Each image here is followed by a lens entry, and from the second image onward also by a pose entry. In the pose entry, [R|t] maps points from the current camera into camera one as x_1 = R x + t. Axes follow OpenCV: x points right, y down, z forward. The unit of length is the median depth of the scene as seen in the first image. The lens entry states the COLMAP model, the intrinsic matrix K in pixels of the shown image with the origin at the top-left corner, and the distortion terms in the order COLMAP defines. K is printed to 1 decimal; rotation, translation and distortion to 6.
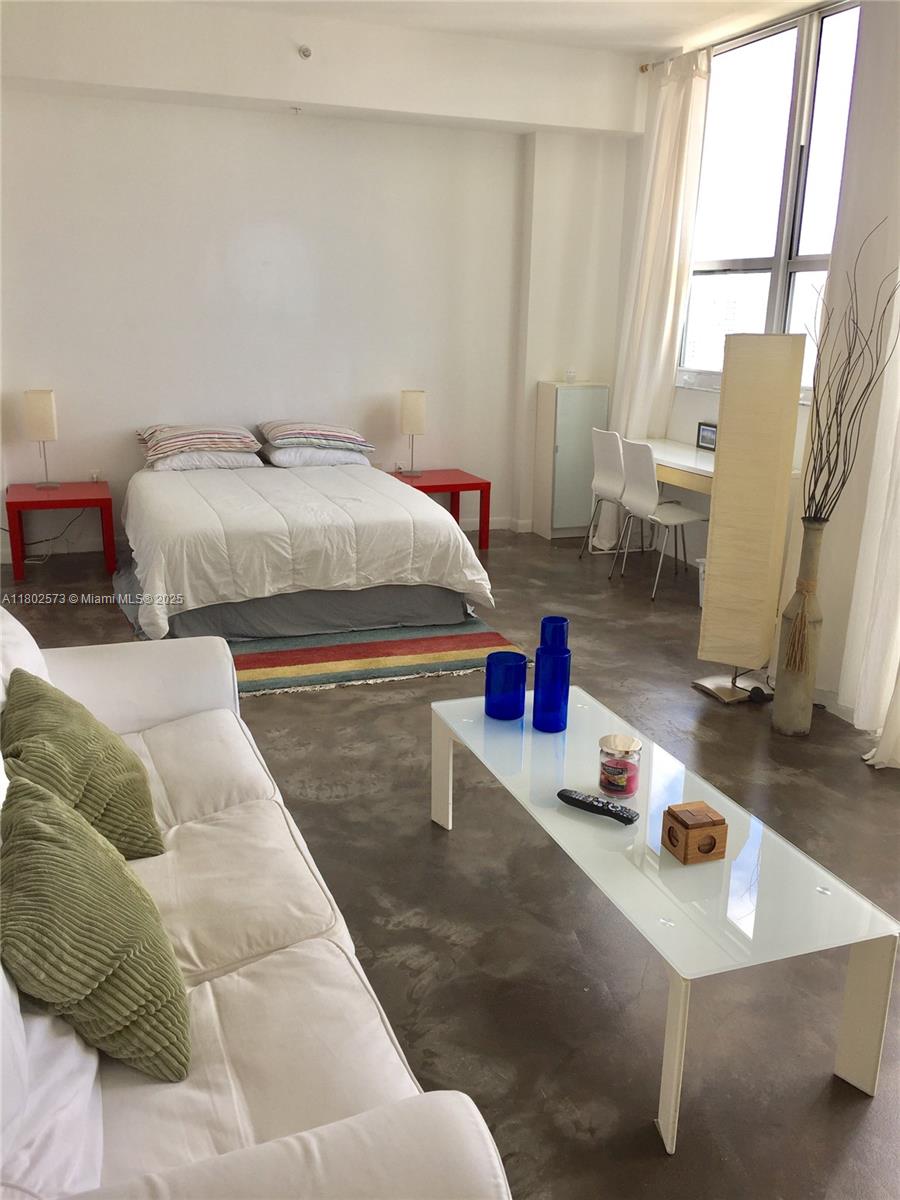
lens RADIAL K [[1022.8, 0, 450.0], [0, 1022.8, 600.0], [0, 0, 1]] dist [0.073595, -0.111998]
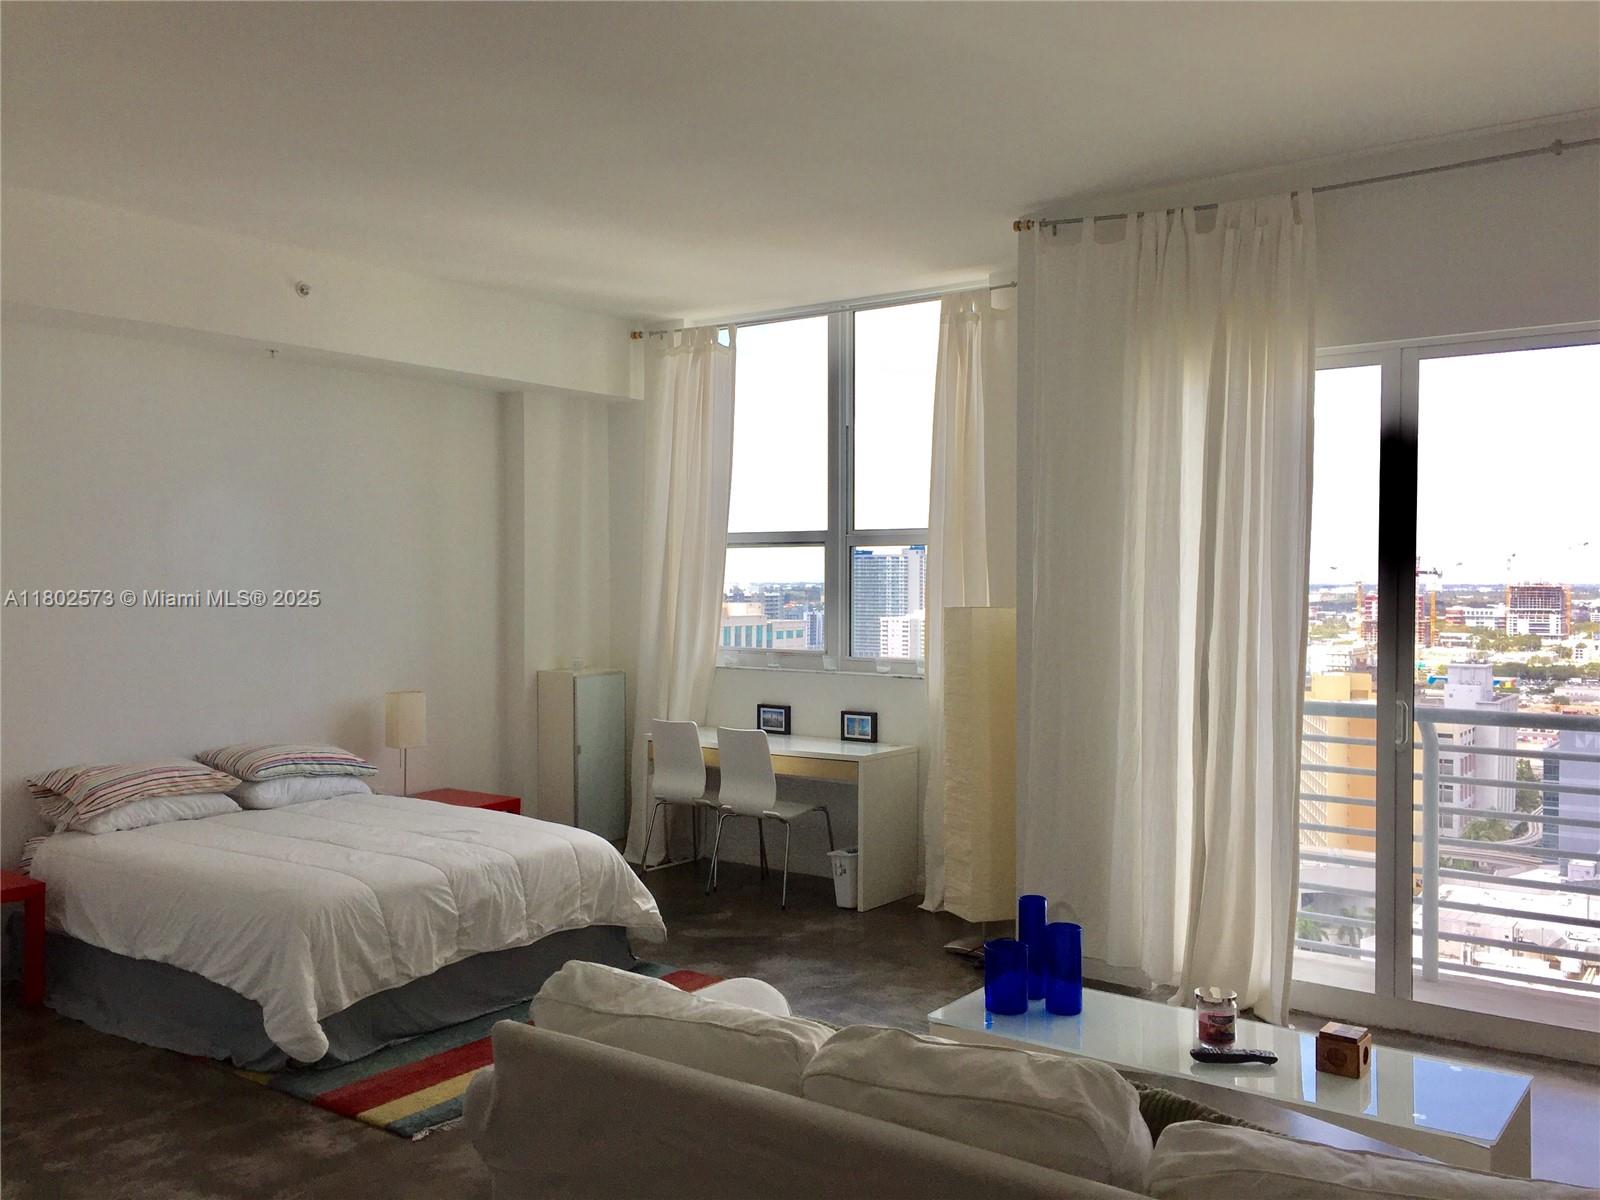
lens RADIAL K [[1363.7, 0, 797.6], [0, 1363.7, 605.3], [0, 0, 1]] dist [0.073595, -0.111998]
pose [[0.837714, -0.032853, 0.545120, -0.465407], [0.167911, 0.965330, -0.199860, -0.015733], [-0.519655, 0.258957, 0.814187, -0.008357]]
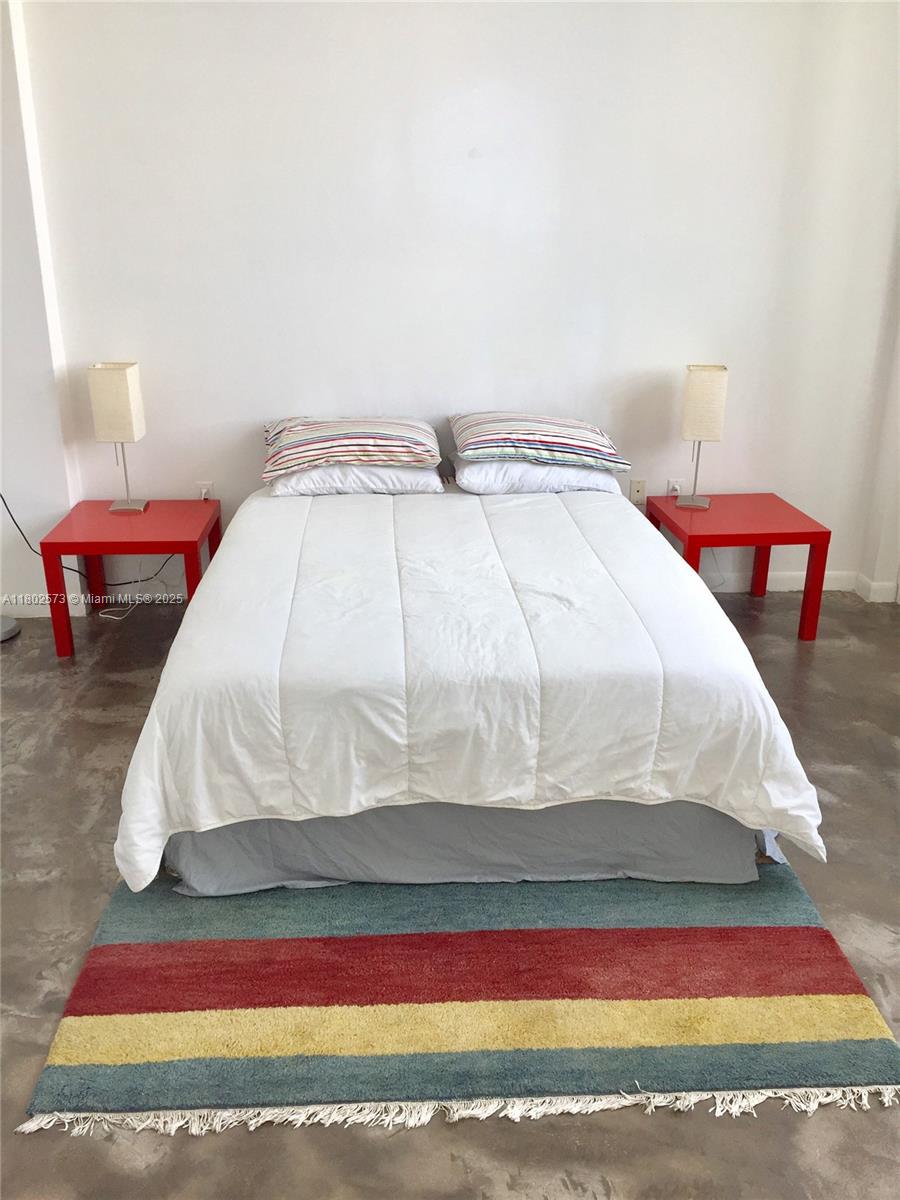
lens RADIAL K [[1022.8, 0, 450.0], [0, 1022.8, 600.0], [0, 0, 1]] dist [0.073595, -0.111998]
pose [[0.956884, 0.088424, -0.276684, -0.001859], [-0.067566, 0.994168, 0.084052, -0.146767], [0.282502, -0.061734, 0.957278, 0.507707]]
